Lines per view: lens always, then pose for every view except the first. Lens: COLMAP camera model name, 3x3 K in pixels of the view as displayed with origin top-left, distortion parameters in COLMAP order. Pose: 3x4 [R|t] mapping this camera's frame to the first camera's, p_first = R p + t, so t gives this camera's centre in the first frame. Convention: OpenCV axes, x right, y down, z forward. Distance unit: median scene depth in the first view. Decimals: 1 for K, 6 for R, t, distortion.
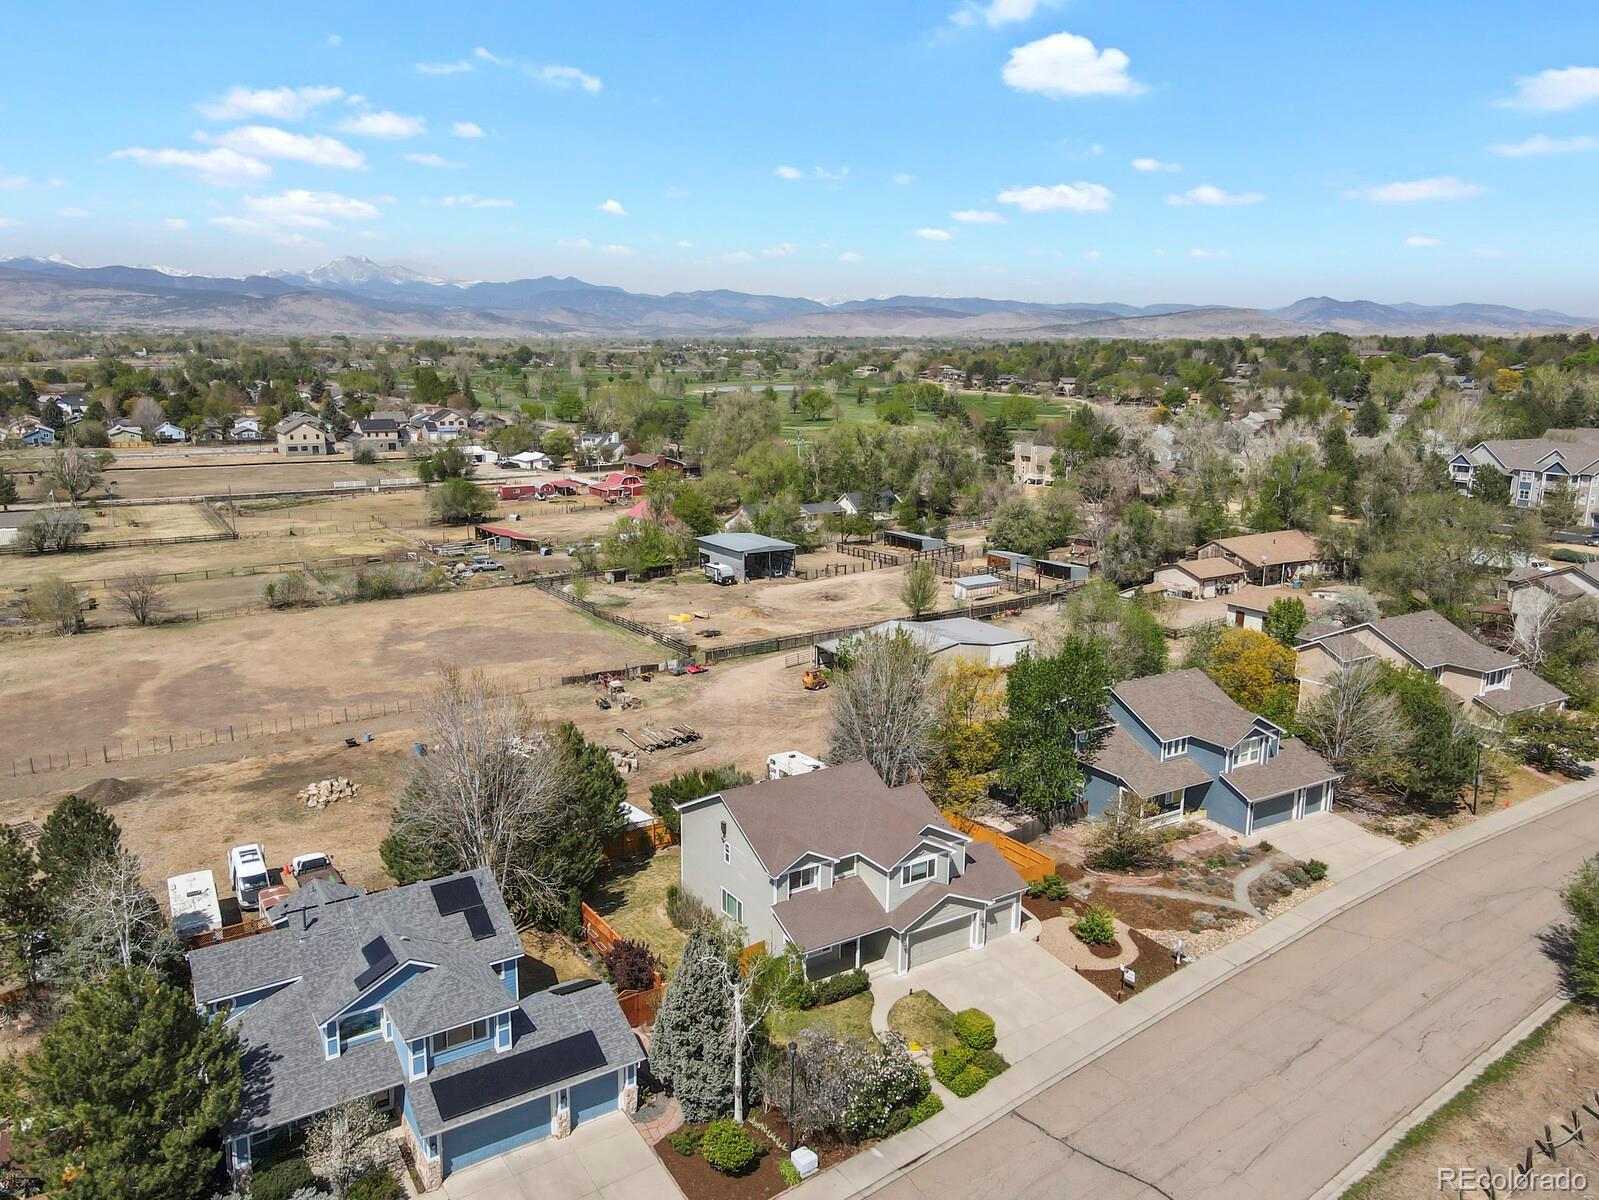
lens RADIAL K [[1183.5, 0, 793.3], [0, 1183.5, 610.1], [0, 0, 1]] dist [0.052927, 0.010376]
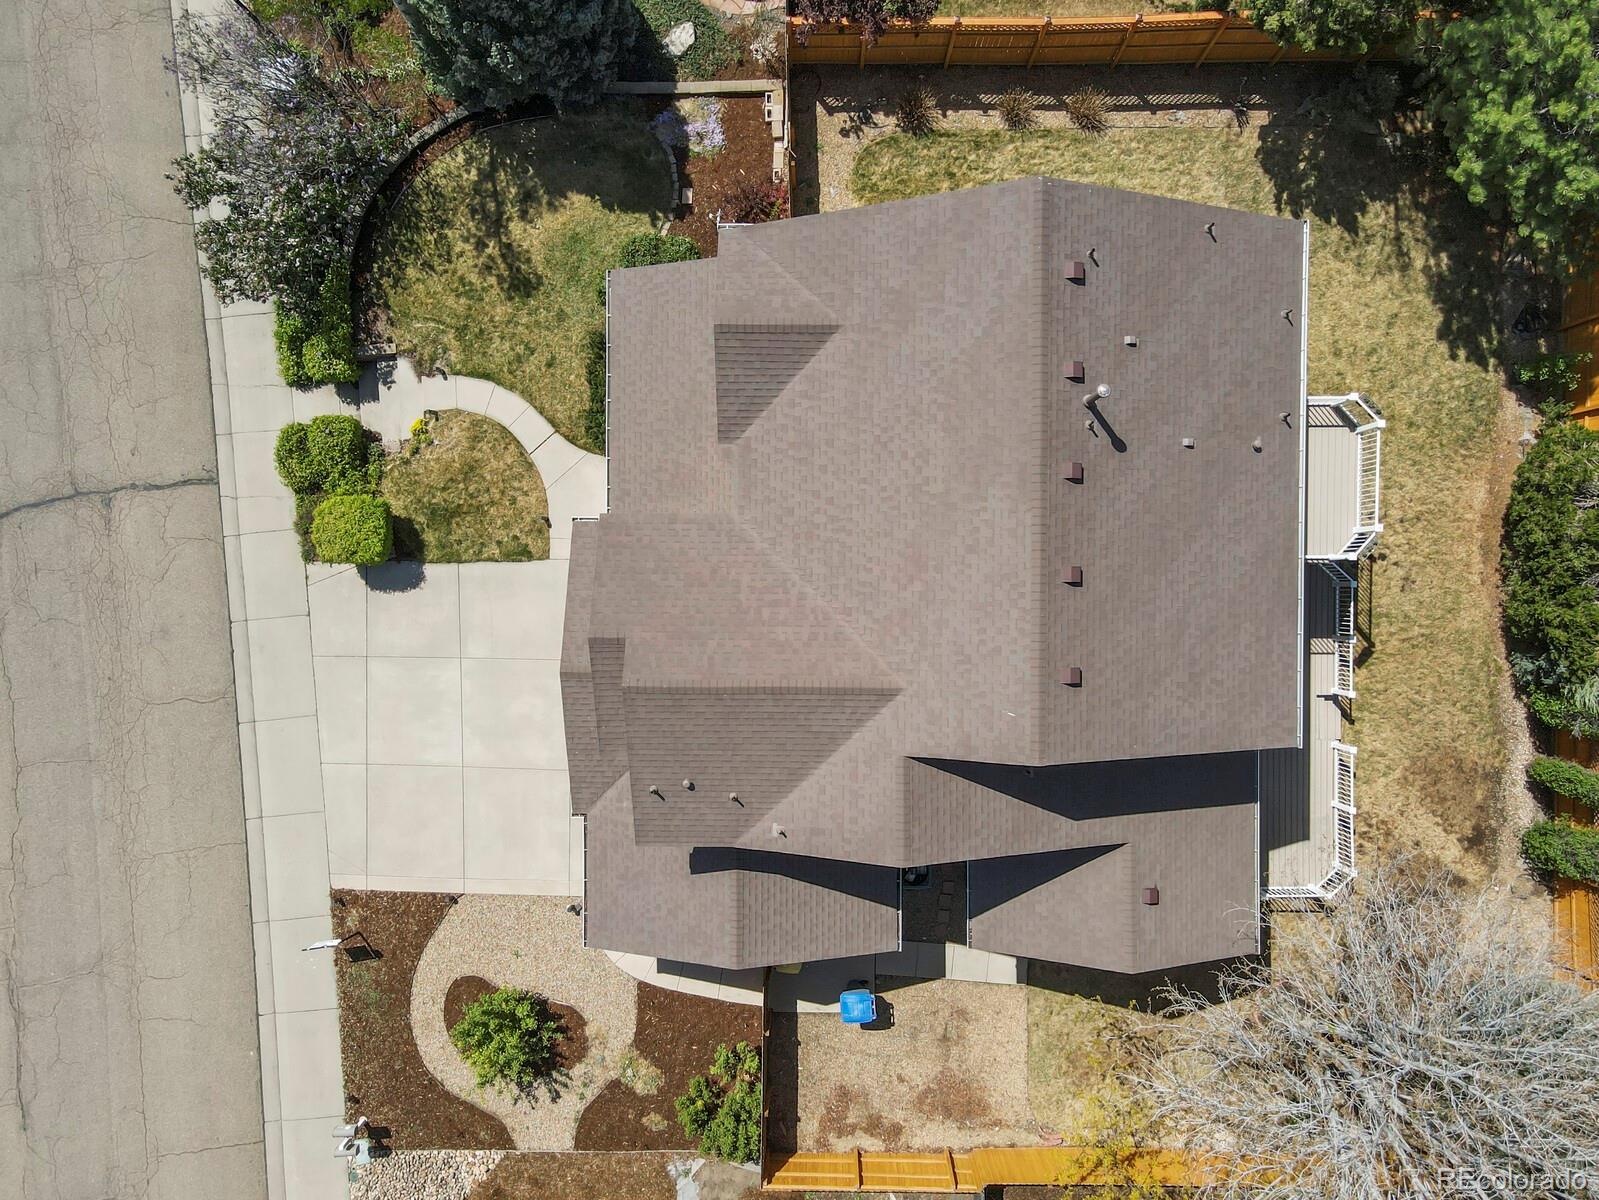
lens RADIAL K [[1170.5, 0, 794.2], [0, 1170.5, 598.6], [0, 0, 1]] dist [0.037050, 0.033062]
pose [[-0.545430, 0.838051, 0.013261, 0.025207], [-0.164173, -0.122337, 0.978816, -0.063429], [0.821921, 0.531699, 0.204311, 0.394301]]
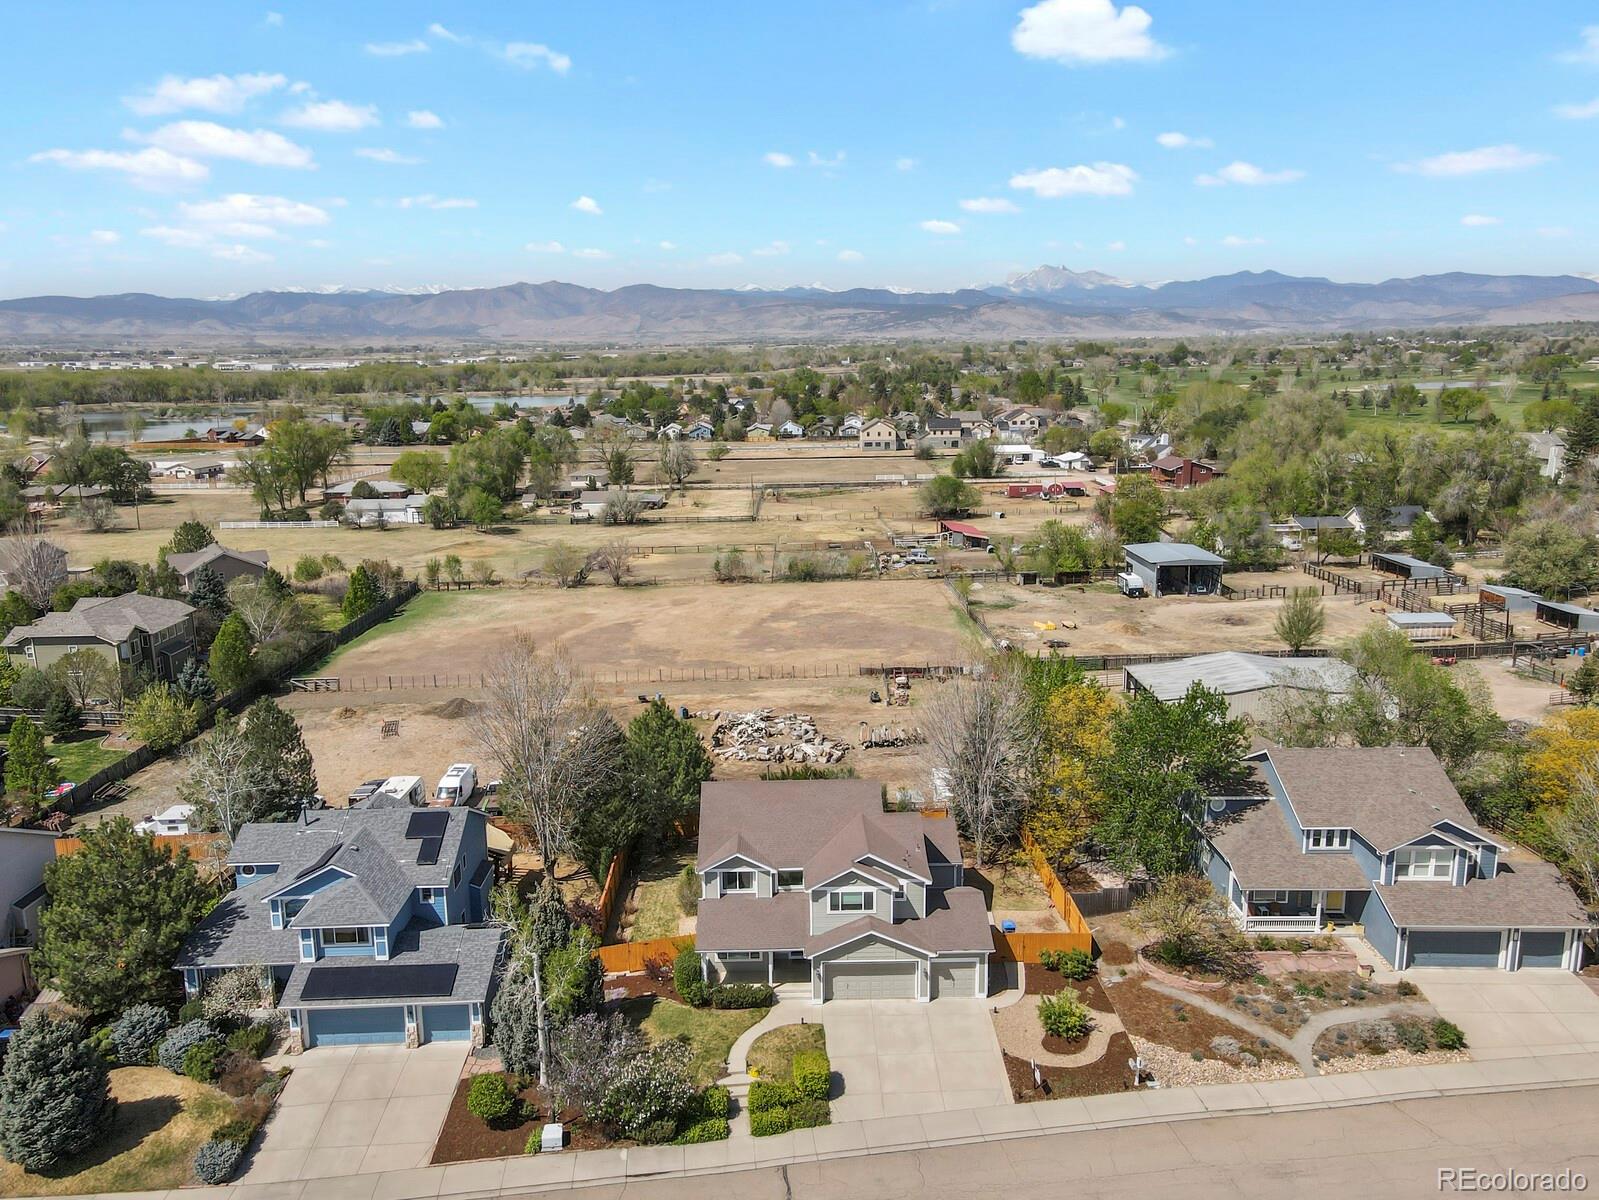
lens RADIAL K [[1170.5, 0, 794.2], [0, 1170.5, 598.6], [0, 0, 1]] dist [0.037050, 0.033062]
pose [[0.849604, 0.091900, -0.519352, 0.216846], [-0.095641, 0.995222, 0.019647, -0.013660], [0.518677, 0.032979, 0.854334, 0.070240]]
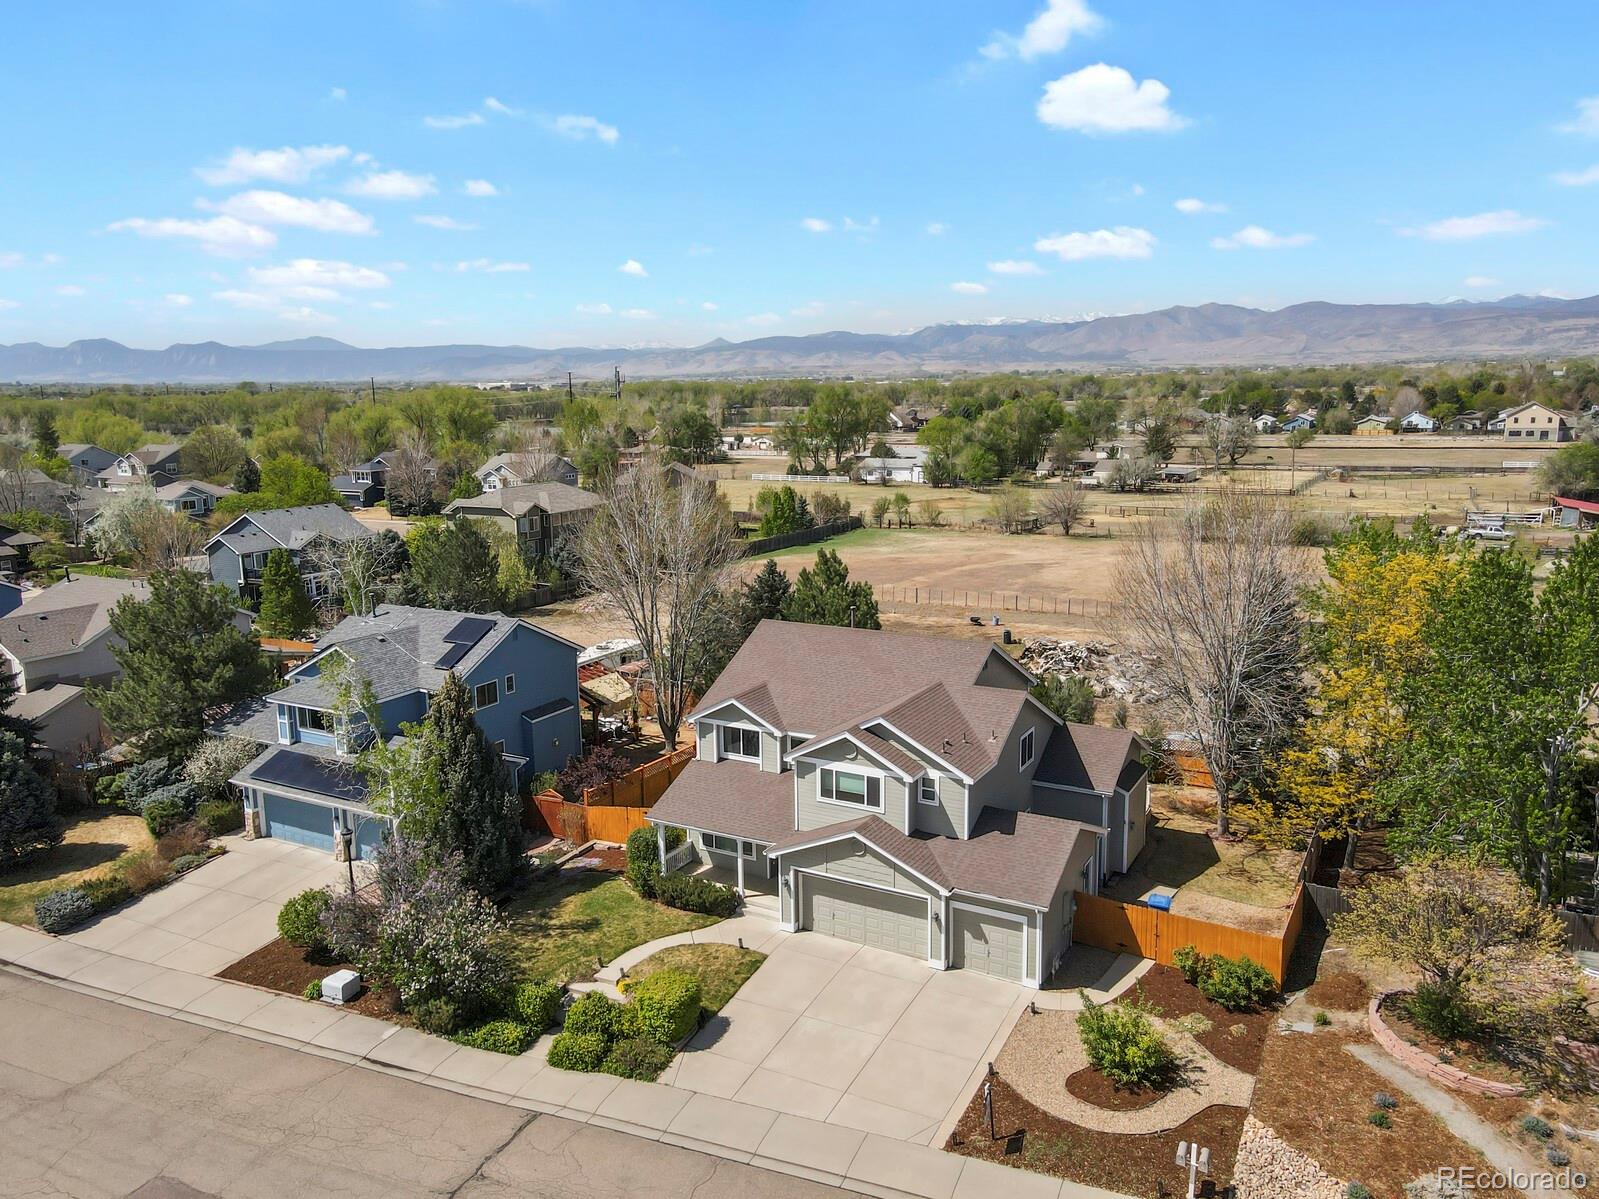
lens RADIAL K [[1170.5, 0, 794.2], [0, 1170.5, 598.1], [0, 0, 1]] dist [0.037050, 0.033062]
pose [[0.464185, 0.143679, -0.874007, 0.249155], [-0.175541, 0.982106, 0.068220, 0.035904], [0.868169, 0.121758, 0.481100, 0.275015]]
